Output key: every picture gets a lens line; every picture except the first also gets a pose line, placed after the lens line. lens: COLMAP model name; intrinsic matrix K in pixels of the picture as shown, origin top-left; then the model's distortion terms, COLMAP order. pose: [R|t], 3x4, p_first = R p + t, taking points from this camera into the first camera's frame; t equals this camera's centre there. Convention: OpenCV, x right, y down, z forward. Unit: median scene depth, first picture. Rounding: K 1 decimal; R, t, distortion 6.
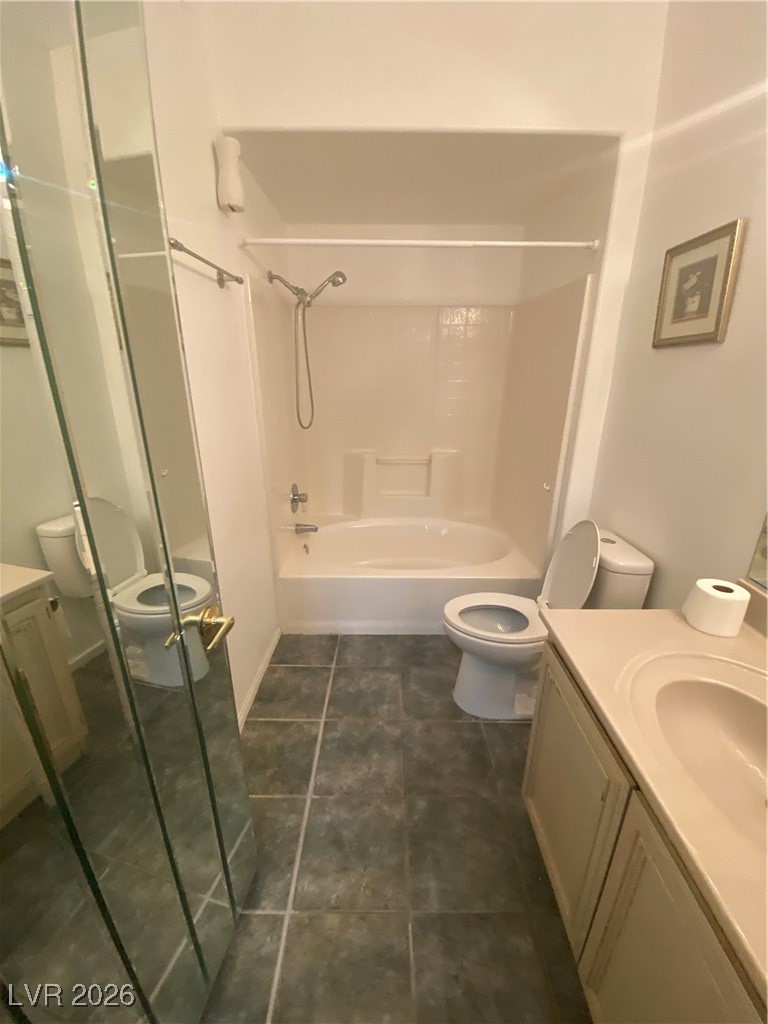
lens RADIAL K [[415.6, 0, 385.8], [0, 415.6, 511.6], [0, 0, 1]] dist [0.026532, -0.024237]
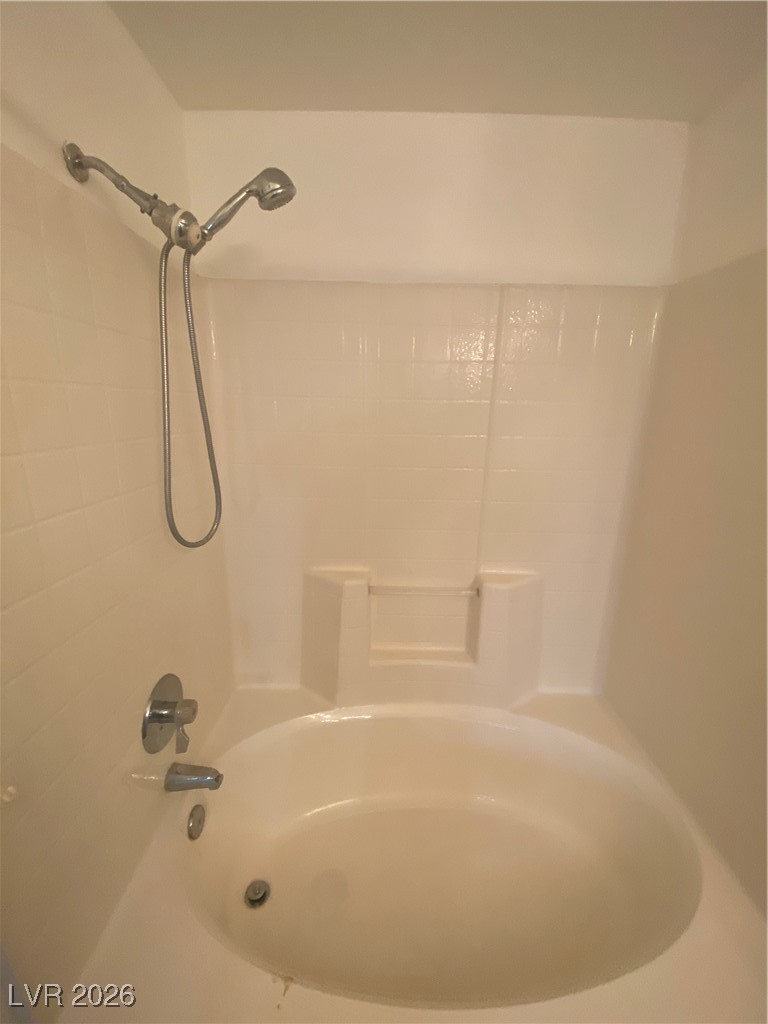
lens RADIAL K [[415.6, 0, 385.8], [0, 415.6, 511.6], [0, 0, 1]] dist [0.026532, -0.024237]
pose [[0.999622, 0.018601, -0.020230, 0.006455], [-0.020175, 0.996541, -0.080613, -0.195881], [0.018661, 0.080991, 0.996540, 0.562002]]
